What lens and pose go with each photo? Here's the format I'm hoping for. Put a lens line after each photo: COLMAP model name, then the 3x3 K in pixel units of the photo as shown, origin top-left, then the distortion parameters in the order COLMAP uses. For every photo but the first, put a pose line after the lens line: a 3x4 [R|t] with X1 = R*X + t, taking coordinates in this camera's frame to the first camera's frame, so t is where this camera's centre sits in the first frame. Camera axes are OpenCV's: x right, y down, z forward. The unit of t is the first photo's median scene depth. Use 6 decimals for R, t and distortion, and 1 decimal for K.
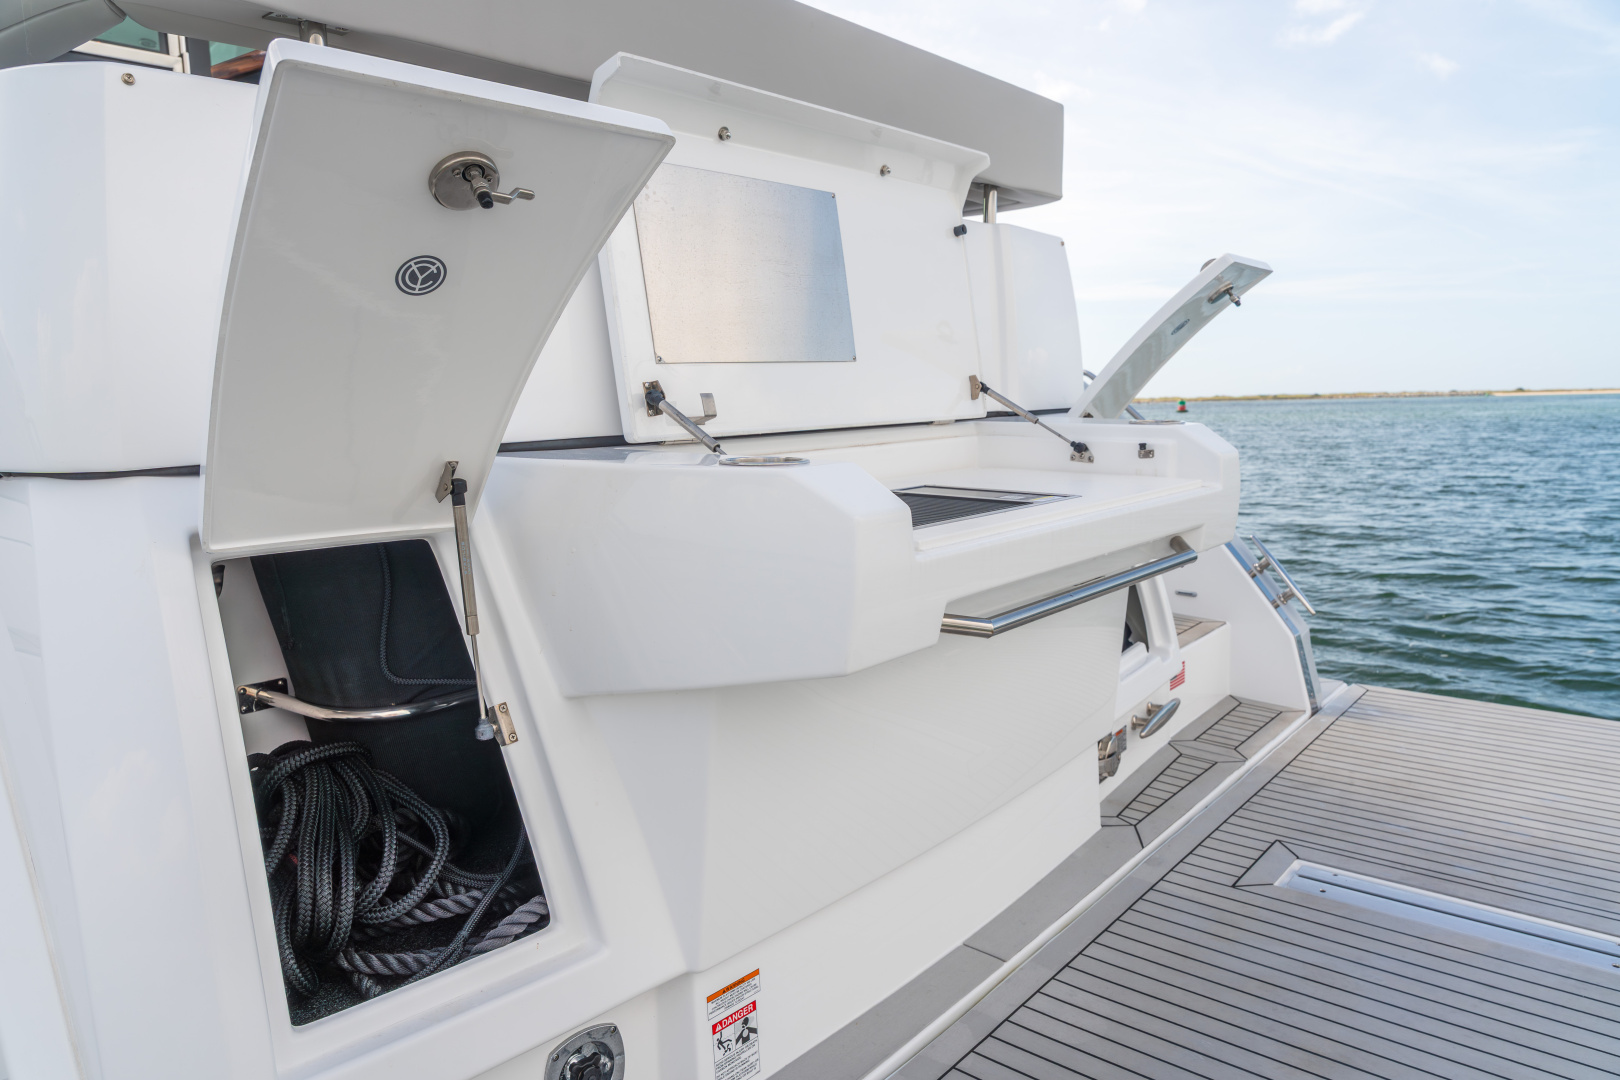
lens RADIAL K [[1063.4, 0, 810.0], [0, 1063.4, 540.0], [0, 0, 1]] dist [0.111225, 0.000574]
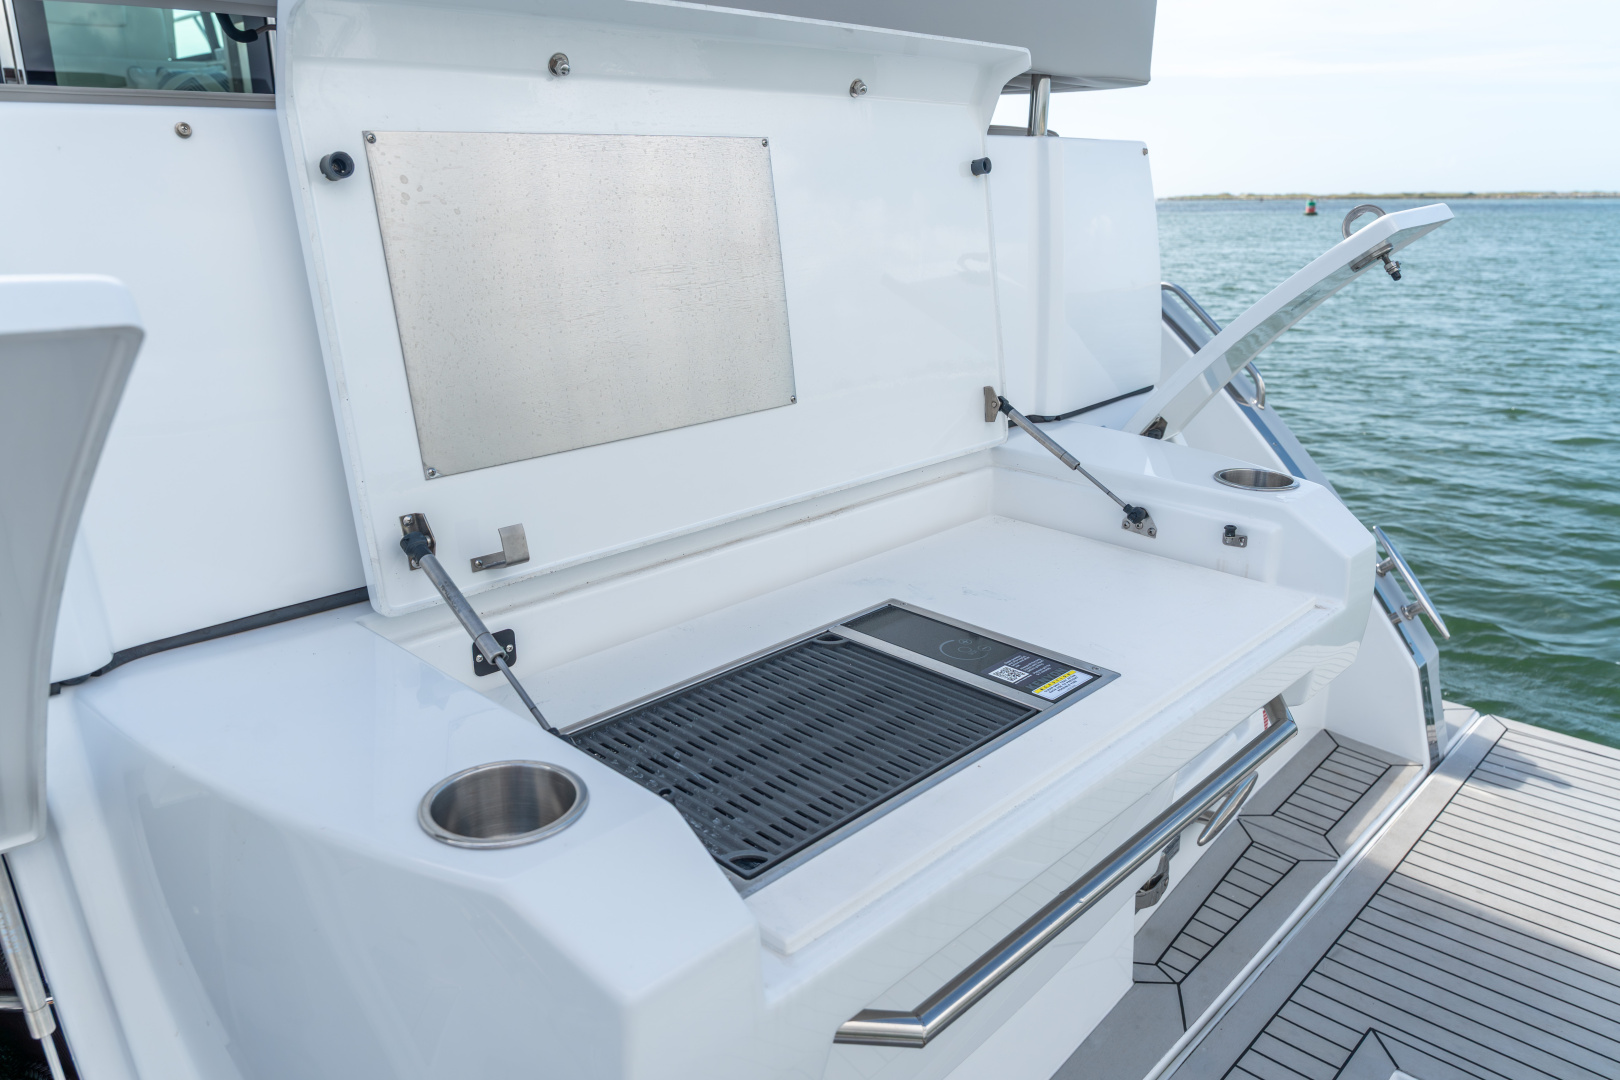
lens RADIAL K [[1171.7, 0, 810.0], [0, 1171.7, 540.0], [0, 0, 1]] dist [0.074219, 0.002963]
pose [[0.998327, 0.038418, -0.043201, 0.066901], [-0.030867, 0.986049, 0.163571, -0.157631], [0.048882, -0.161964, 0.985585, 0.216783]]
